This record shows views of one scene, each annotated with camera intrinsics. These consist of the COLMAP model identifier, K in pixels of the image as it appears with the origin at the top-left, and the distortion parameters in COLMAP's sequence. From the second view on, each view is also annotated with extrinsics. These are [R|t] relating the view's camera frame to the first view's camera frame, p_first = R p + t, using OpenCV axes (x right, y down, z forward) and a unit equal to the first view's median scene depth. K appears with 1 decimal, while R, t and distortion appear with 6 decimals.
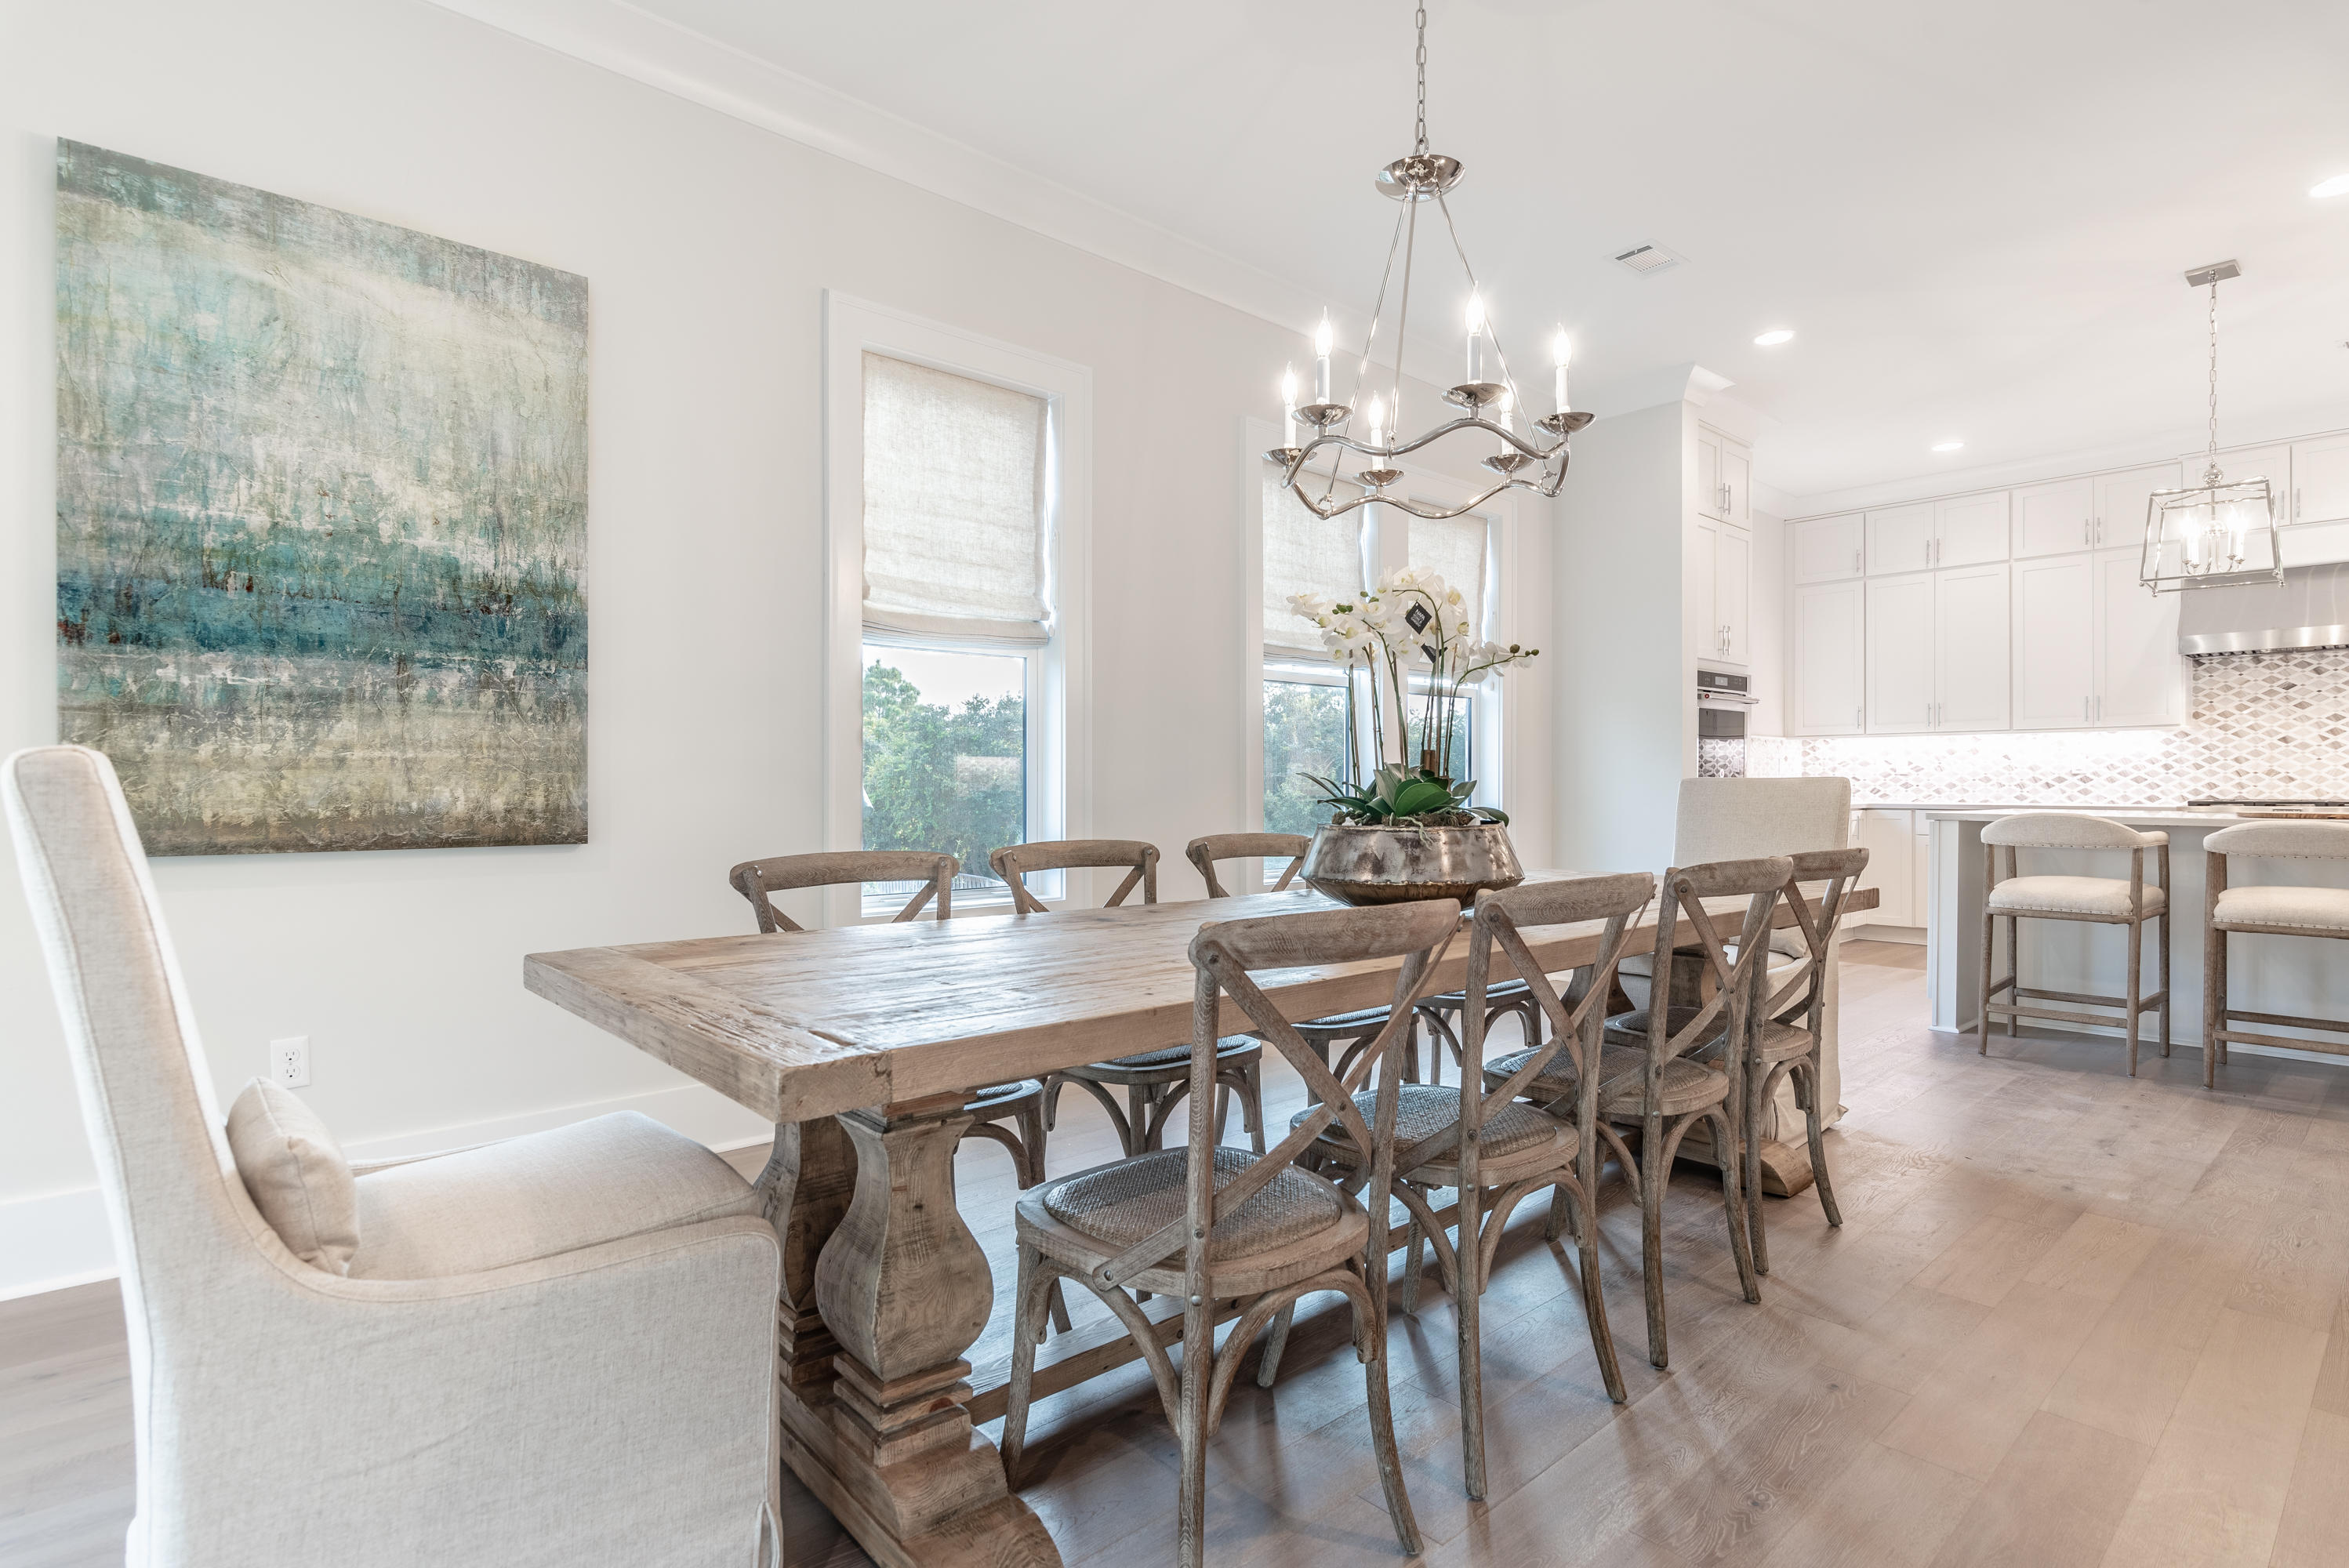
lens RADIAL K [[1169.7, 0, 1173.2], [0, 1169.7, 794.6], [0, 0, 1]] dist [-0.002893, -0.002913]
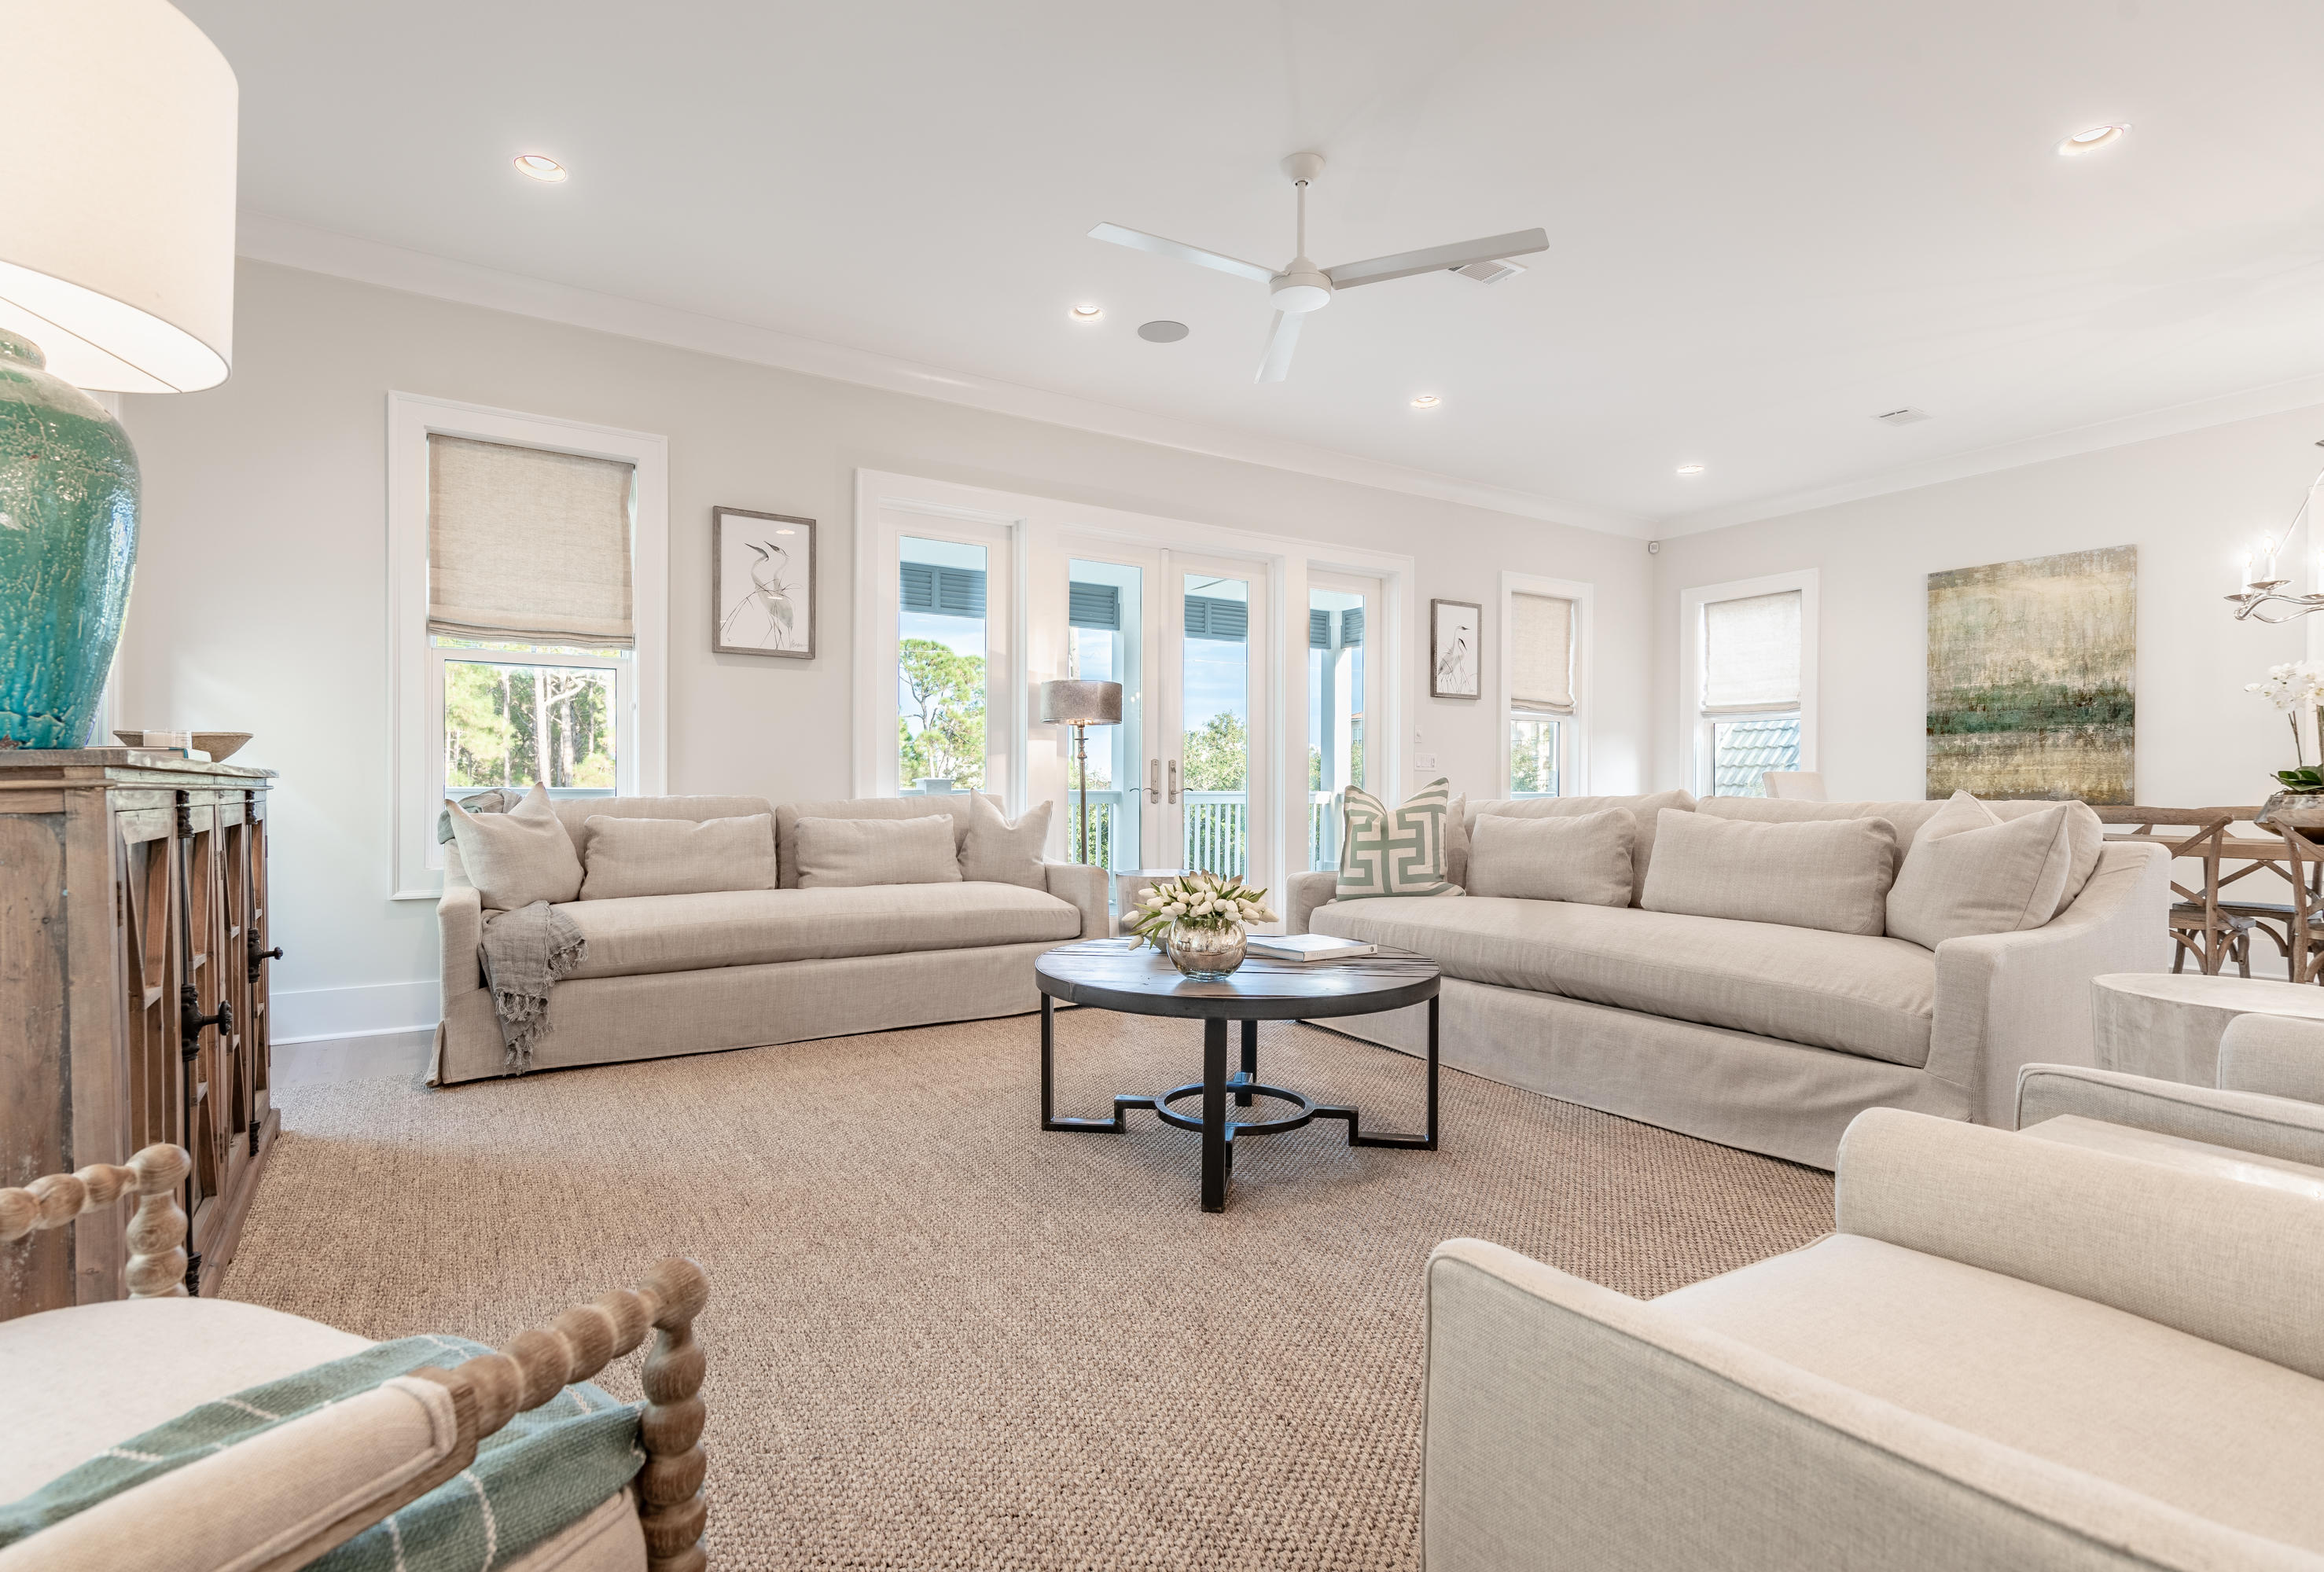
lens RADIAL K [[1157.1, 0, 1139.0], [0, 1157.1, 801.9], [0, 0, 1]] dist [-0.002893, -0.002913]
pose [[-0.113068, 0.014940, -0.993475, 1.378947], [-0.005116, 0.999865, 0.015618, 0.006961], [0.993574, 0.006849, -0.112976, -0.439384]]
